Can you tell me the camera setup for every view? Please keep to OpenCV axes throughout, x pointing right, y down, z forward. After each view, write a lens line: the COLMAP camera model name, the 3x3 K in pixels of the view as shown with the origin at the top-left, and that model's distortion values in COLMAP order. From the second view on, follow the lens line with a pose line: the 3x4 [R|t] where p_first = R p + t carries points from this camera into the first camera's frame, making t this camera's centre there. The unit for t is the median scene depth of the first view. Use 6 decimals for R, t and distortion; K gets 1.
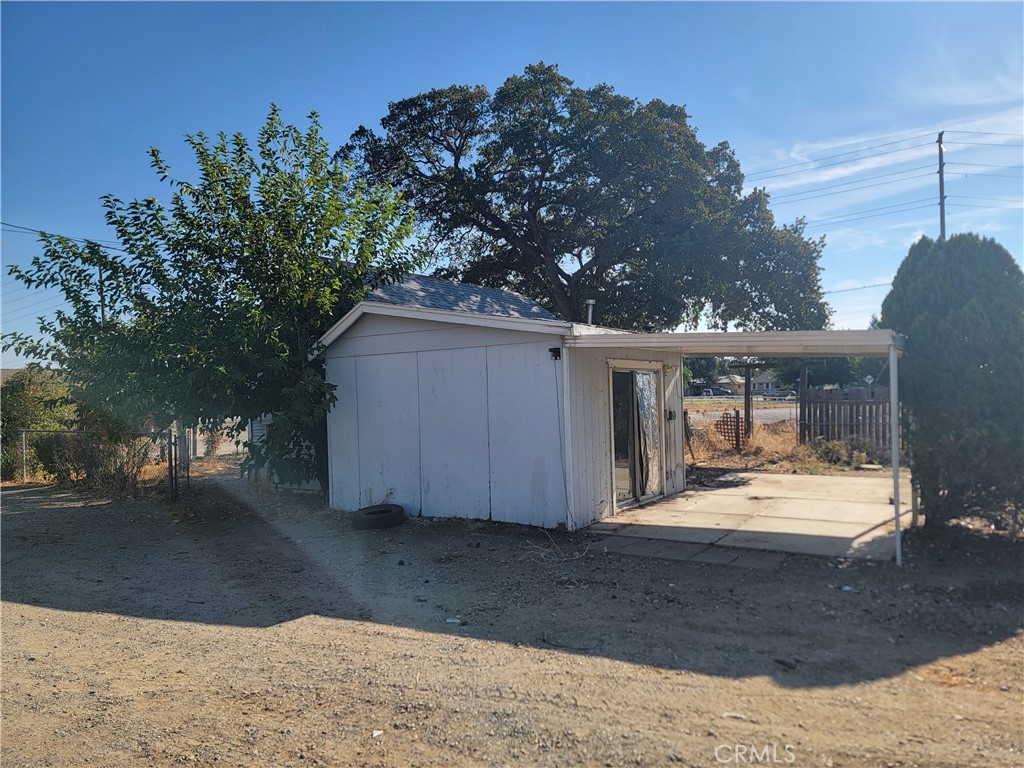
lens RADIAL K [[702.0, 0, 529.7], [0, 702.0, 388.7], [0, 0, 1]] dist [0.049575, -0.002373]
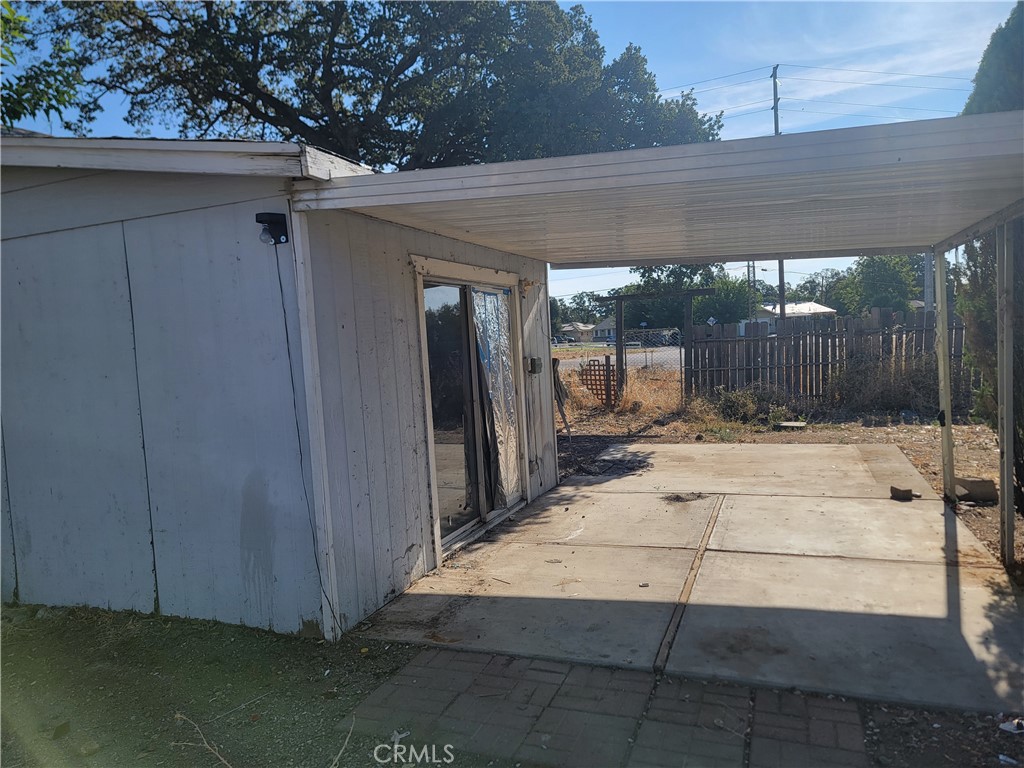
lens RADIAL K [[702.0, 0, 529.7], [0, 702.0, 388.7], [0, 0, 1]] dist [0.049575, -0.002373]
pose [[0.975488, -0.044486, 0.215508, 0.067786], [0.029791, 0.997034, 0.070966, 0.014960], [-0.218025, -0.062807, 0.973920, 0.416089]]
